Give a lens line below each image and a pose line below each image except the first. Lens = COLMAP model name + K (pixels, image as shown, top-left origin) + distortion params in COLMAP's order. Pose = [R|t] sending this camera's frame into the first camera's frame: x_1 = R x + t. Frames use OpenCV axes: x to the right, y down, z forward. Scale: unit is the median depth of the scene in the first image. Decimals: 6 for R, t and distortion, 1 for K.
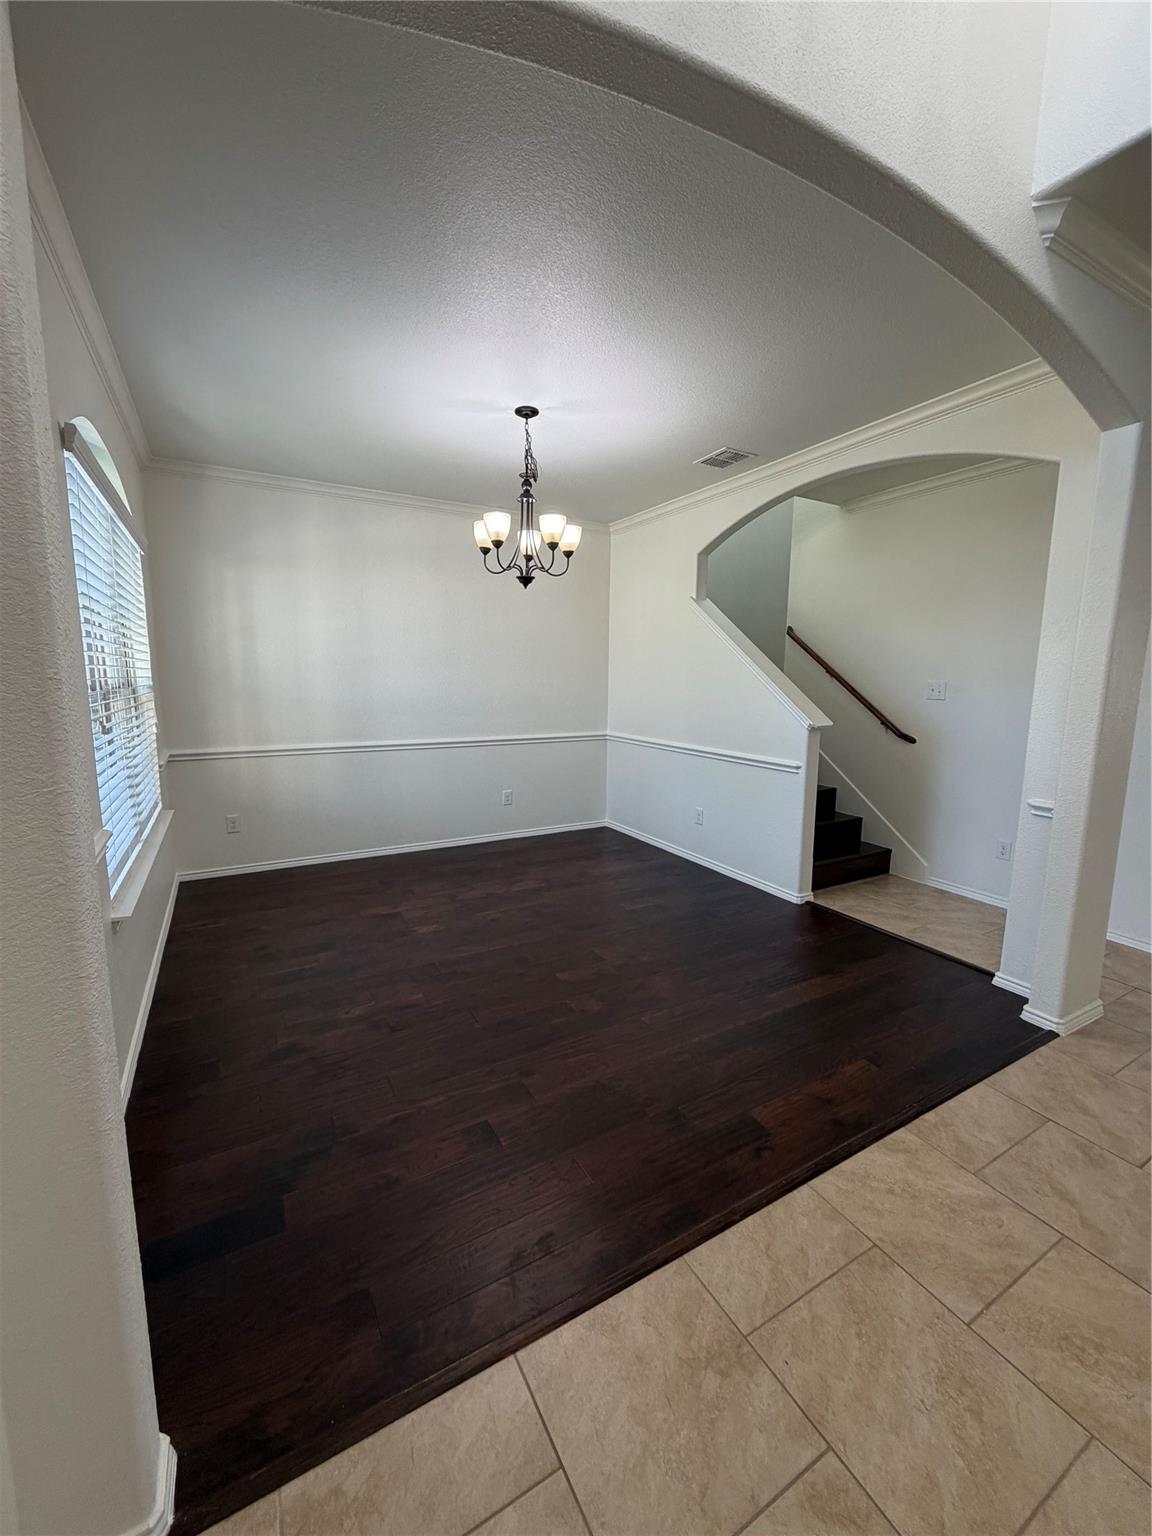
lens RADIAL K [[610.2, 0, 572.5], [0, 610.2, 764.0], [0, 0, 1]] dist [0.003485, 0.000550]
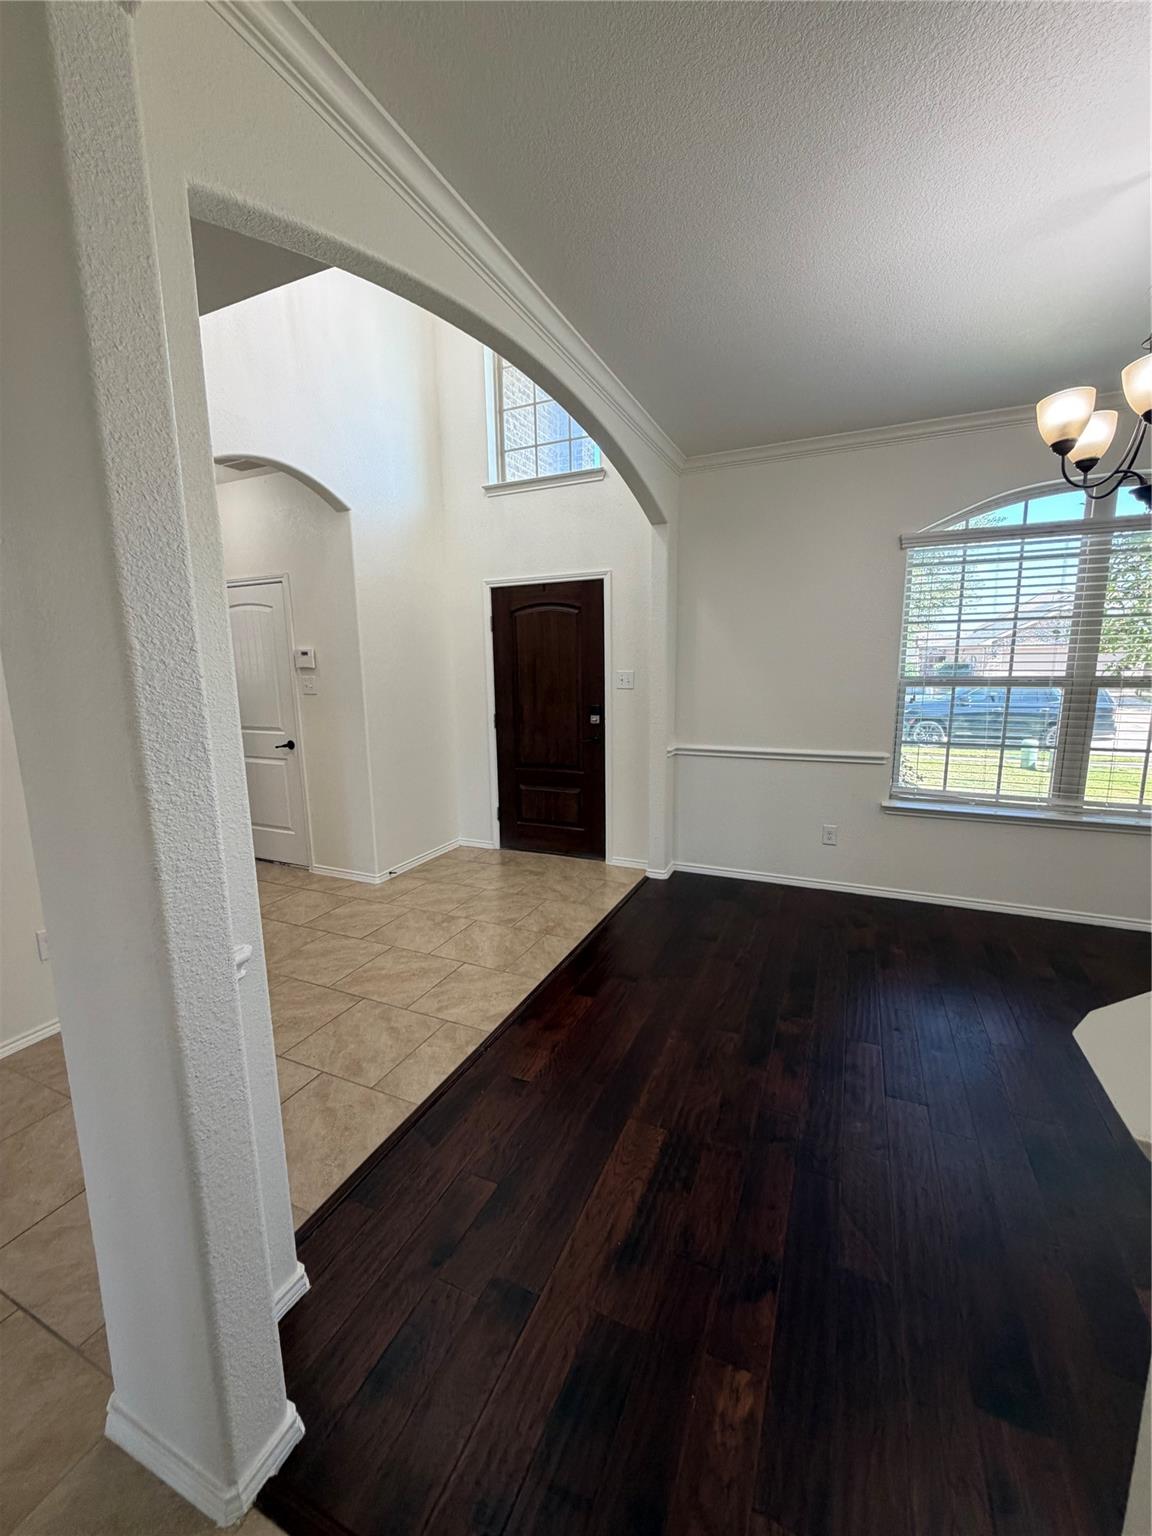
lens RADIAL K [[610.2, 0, 578.2], [0, 610.2, 766.9], [0, 0, 1]] dist [0.003485, 0.000550]
pose [[-0.802102, 0.101717, -0.588460, 1.120767], [-0.080442, 0.958004, 0.275240, -0.301223], [0.591744, 0.268108, -0.760235, 1.985818]]
